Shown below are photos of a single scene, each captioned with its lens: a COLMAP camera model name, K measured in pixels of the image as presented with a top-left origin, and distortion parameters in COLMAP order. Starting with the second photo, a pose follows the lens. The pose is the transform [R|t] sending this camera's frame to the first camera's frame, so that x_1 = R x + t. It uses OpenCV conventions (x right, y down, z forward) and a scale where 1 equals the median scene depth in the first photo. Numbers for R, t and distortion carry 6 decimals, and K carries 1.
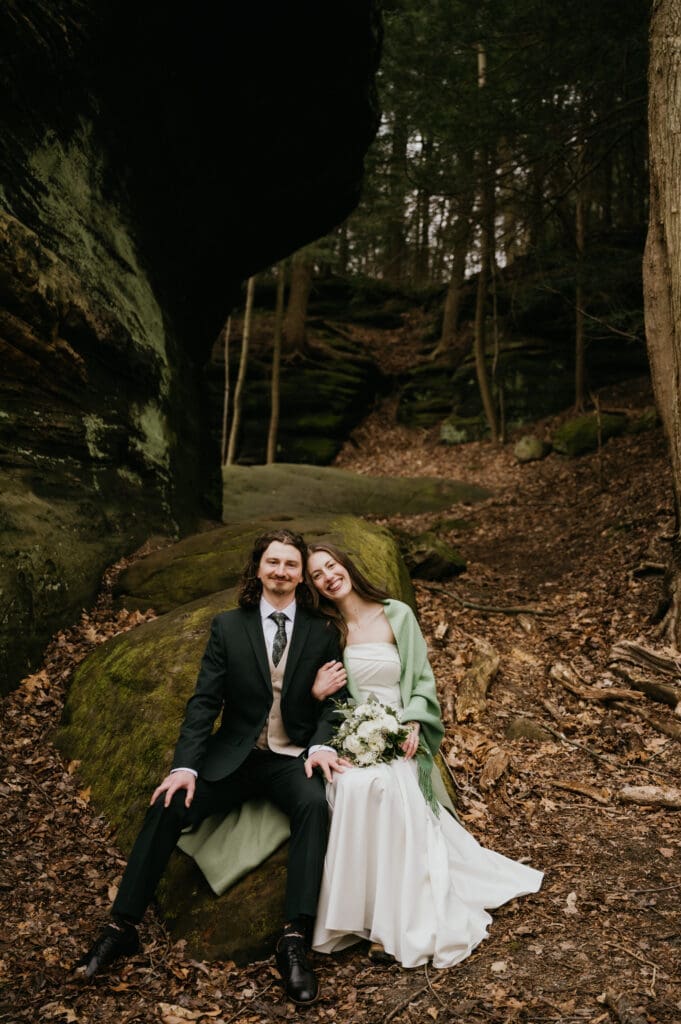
lens RADIAL K [[1435.0, 0, 341.7], [0, 1435.0, 541.3], [0, 0, 1]] dist [0.003340, -0.014367]
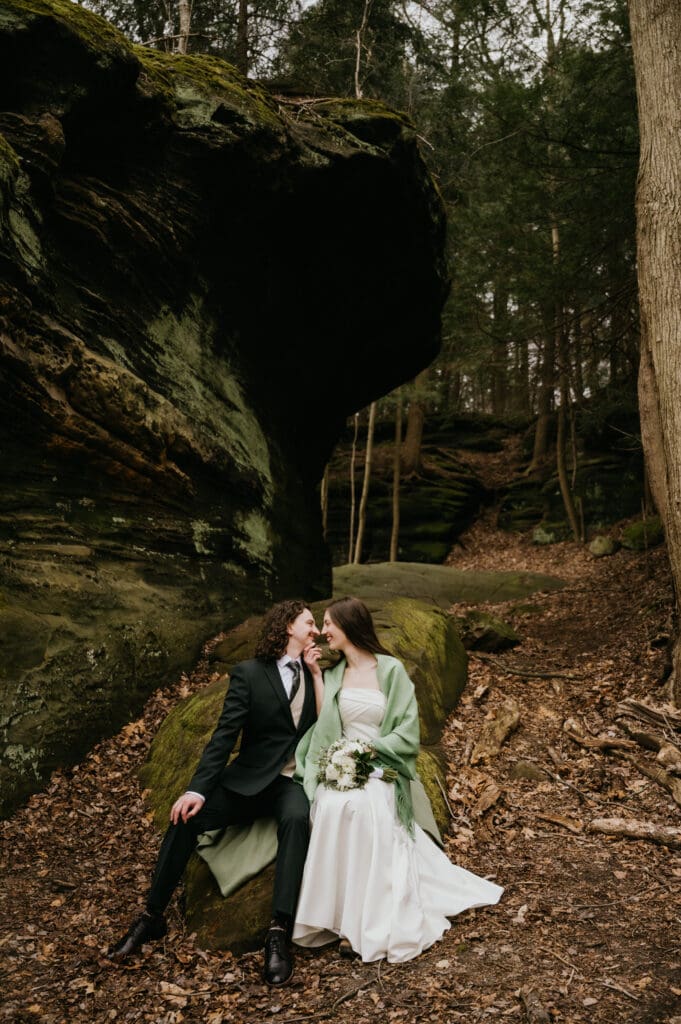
lens RADIAL K [[1176.9, 0, 340.6], [0, 1176.9, 501.4], [0, 0, 1]] dist [-0.006224, 0.009294]
pose [[0.983577, -0.029162, -0.178116, 0.143480], [0.007685, 0.992732, -0.120098, 0.023004], [0.180324, 0.116757, 0.976653, -0.003977]]
